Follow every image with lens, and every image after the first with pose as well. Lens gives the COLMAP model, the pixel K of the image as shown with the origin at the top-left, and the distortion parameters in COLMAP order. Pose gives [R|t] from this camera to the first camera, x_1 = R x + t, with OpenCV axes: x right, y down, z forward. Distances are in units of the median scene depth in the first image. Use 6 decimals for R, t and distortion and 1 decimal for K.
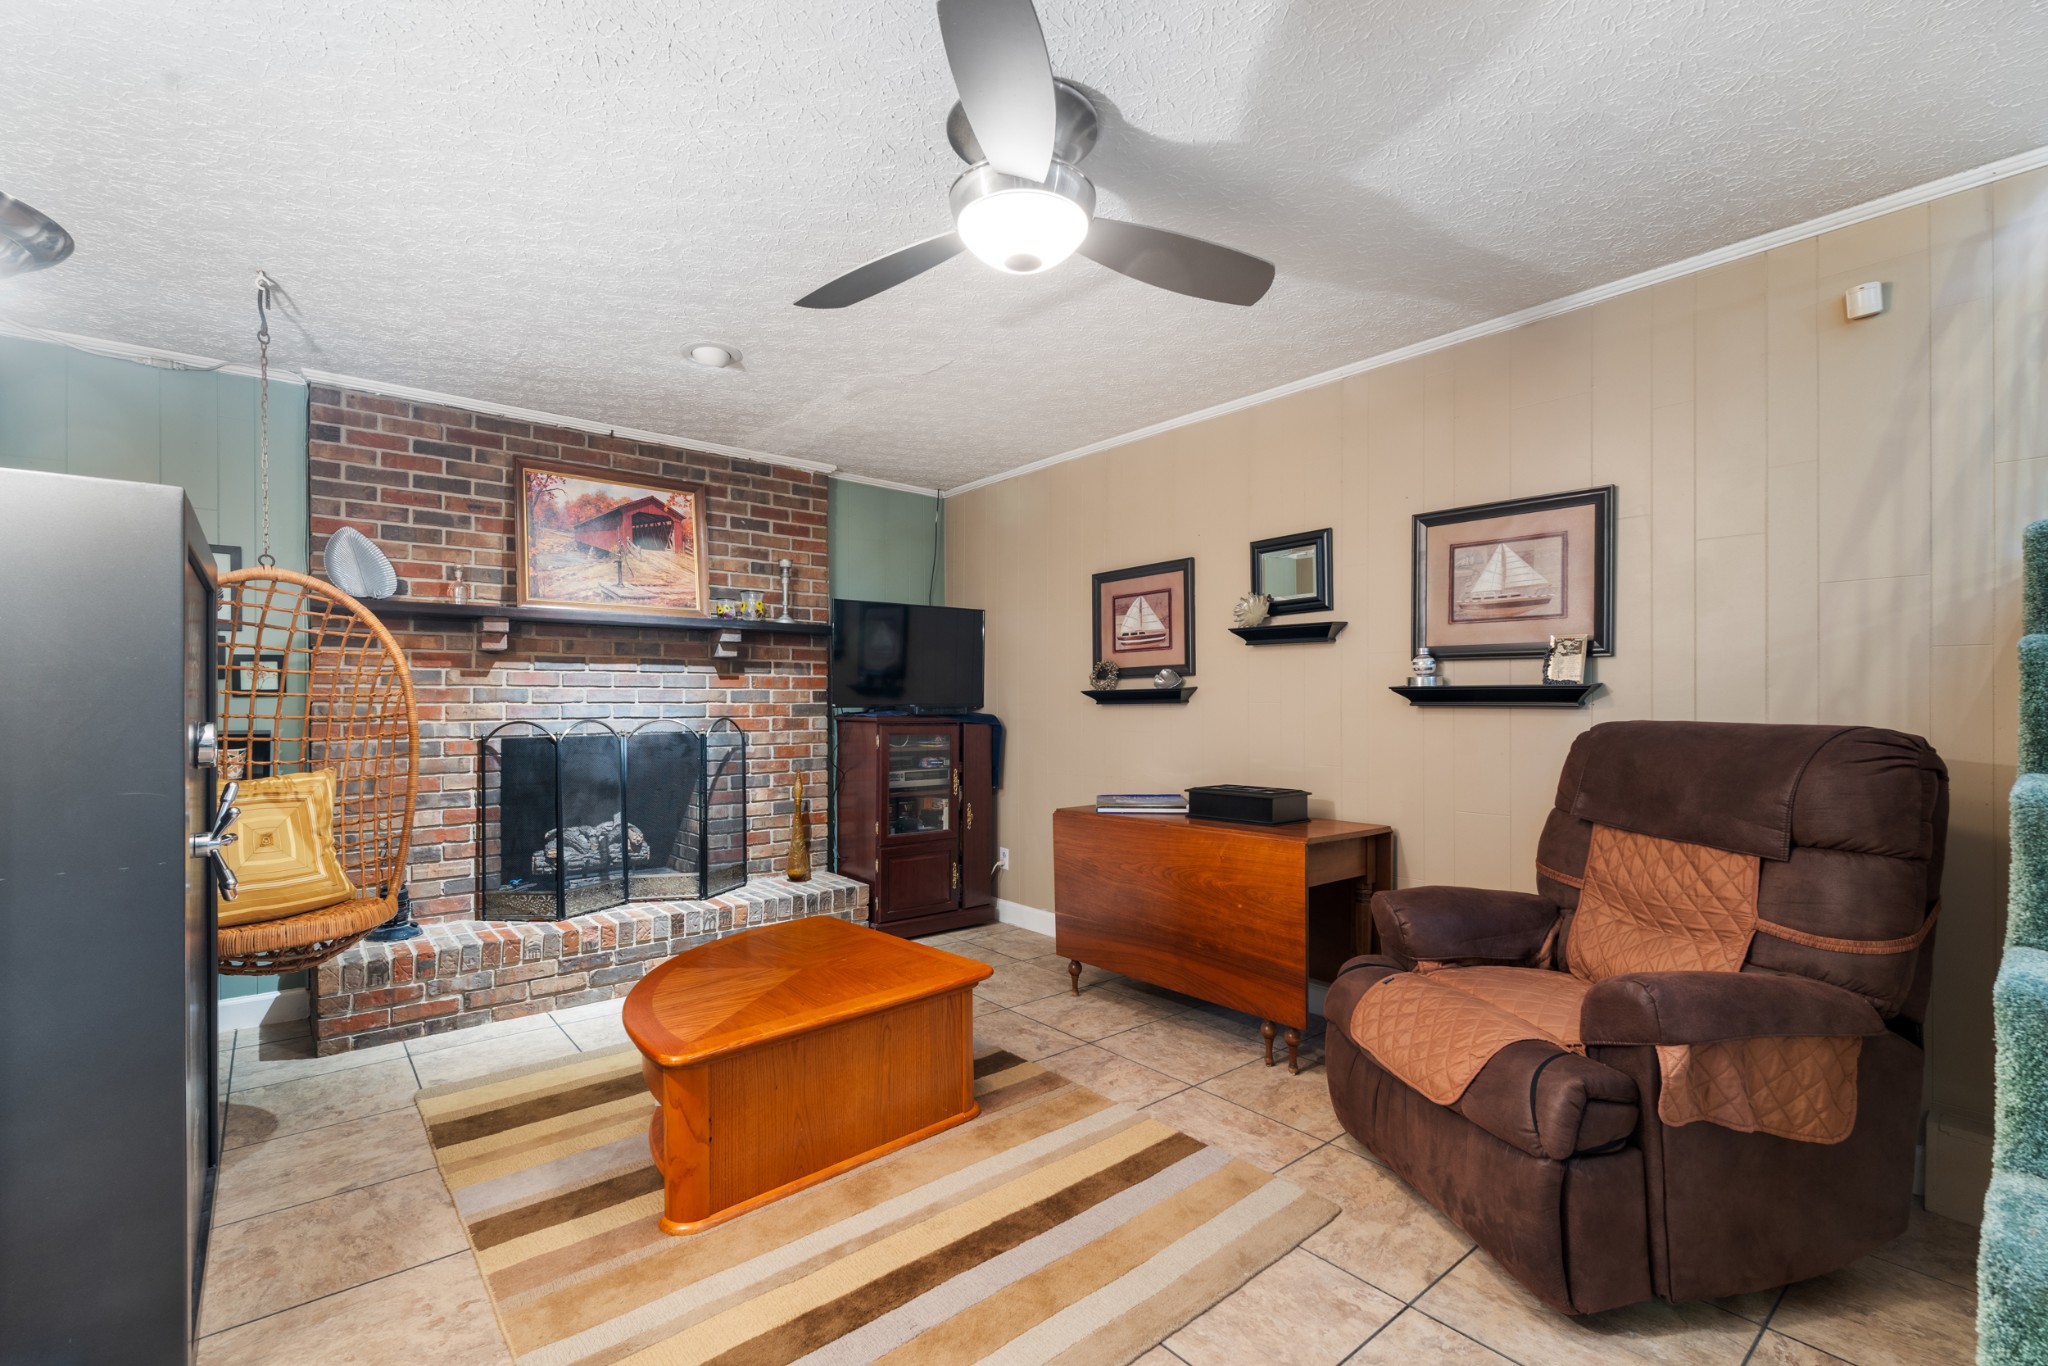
lens RADIAL K [[882.5, 0, 1024.0], [0, 882.5, 683.0], [0, 0, 1]] dist [-0.000526, -0.000093]
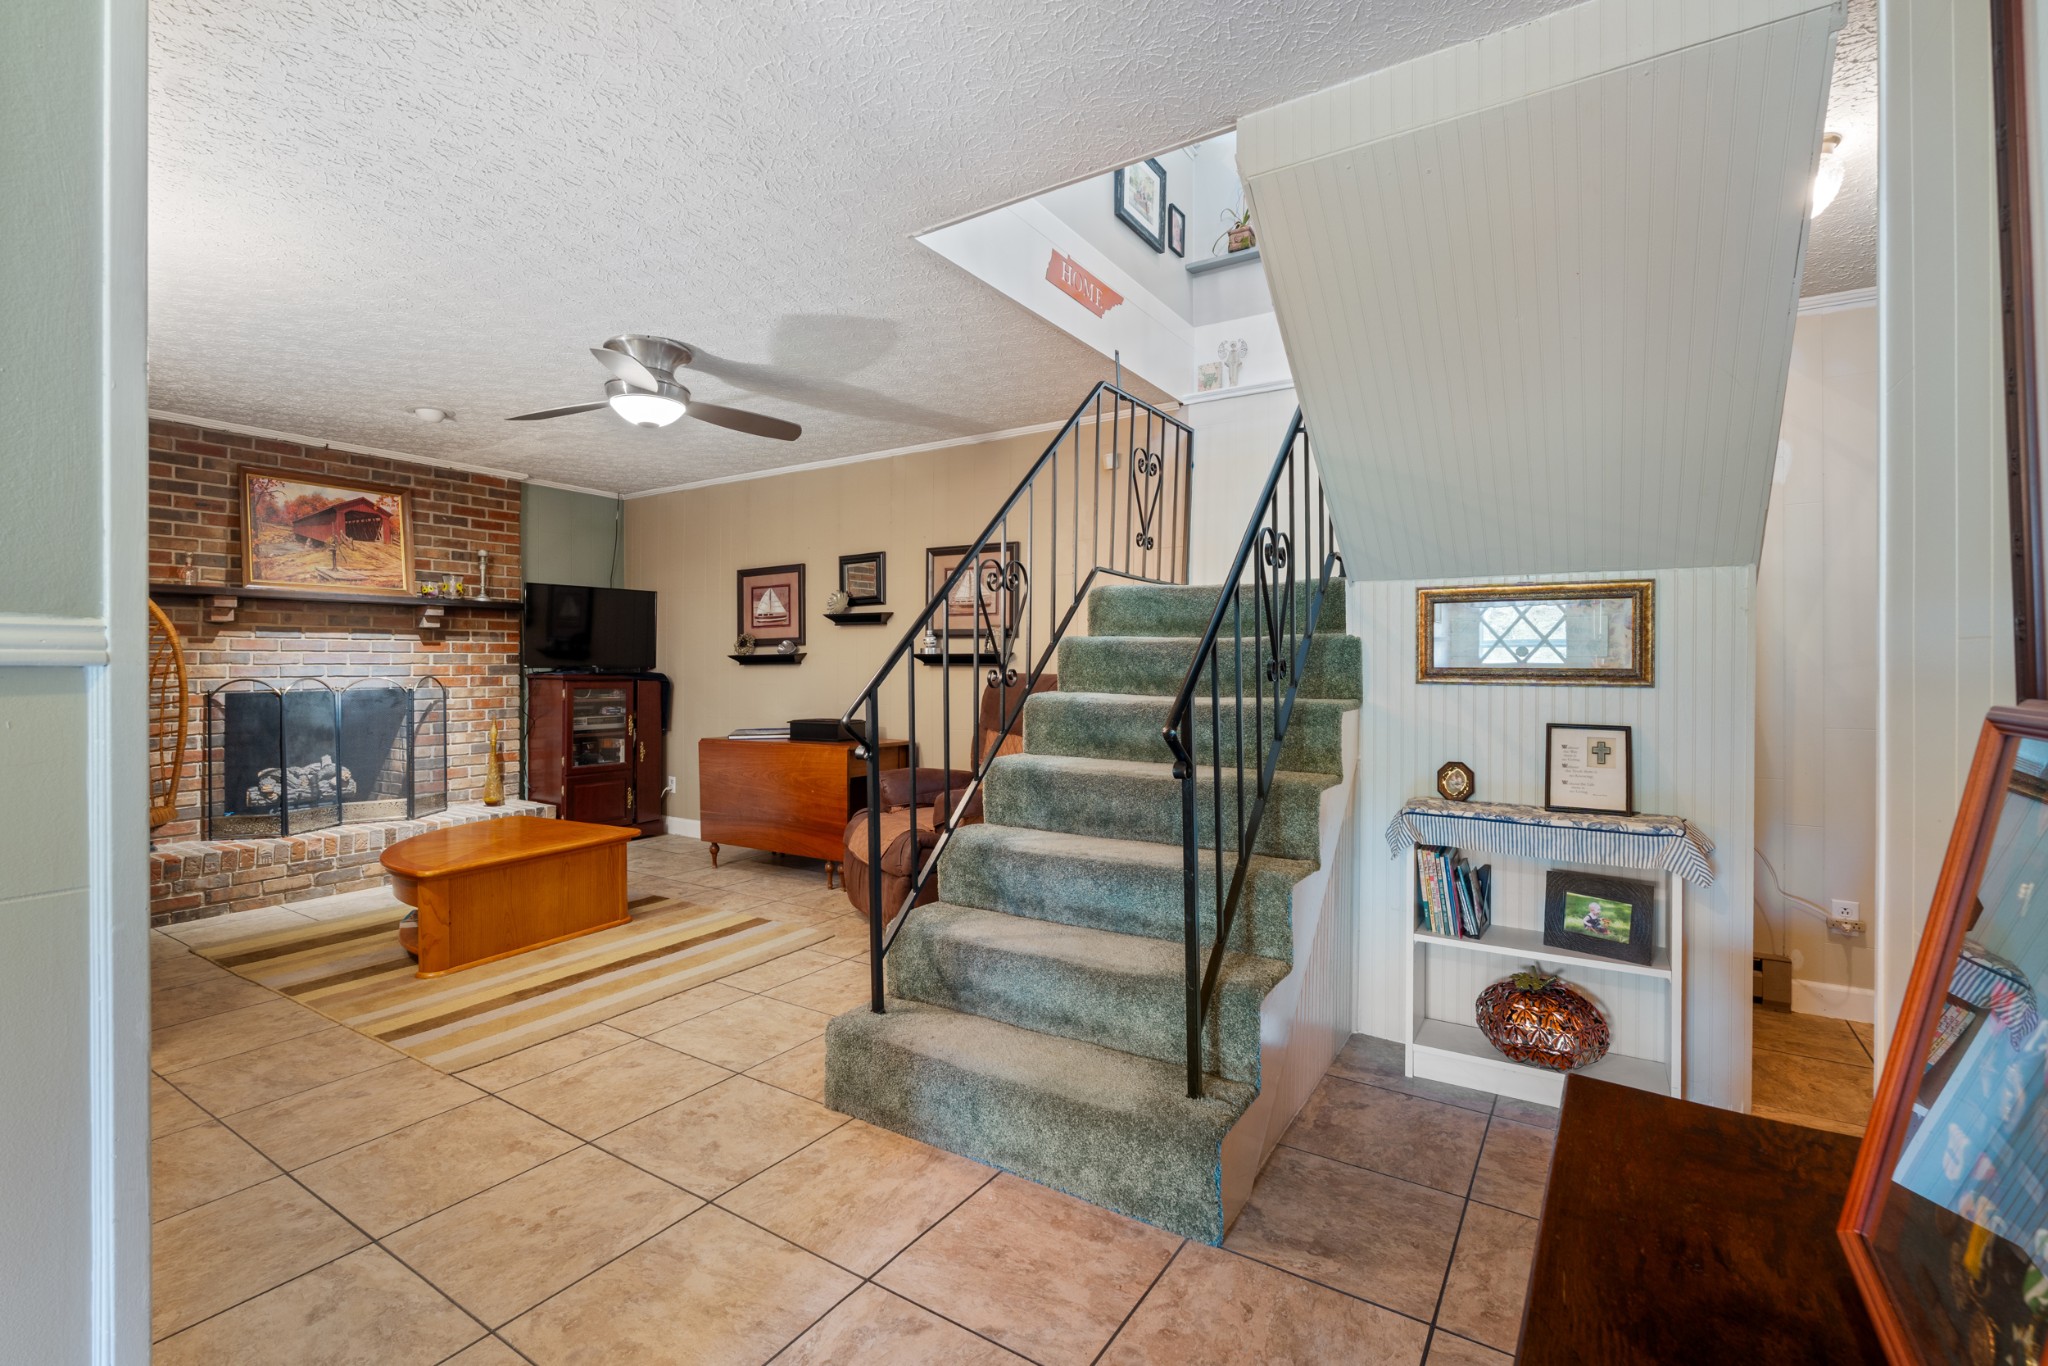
lens RADIAL K [[910.0, 0, 1023.8], [0, 910.0, 650.5], [0, 0, 1]] dist [-0.000981, -0.000352]
pose [[0.955846, 0.003953, 0.293841, 0.092810], [-0.005970, 0.999964, 0.005968, -0.010227], [-0.293807, -0.007459, 0.955836, -0.504893]]
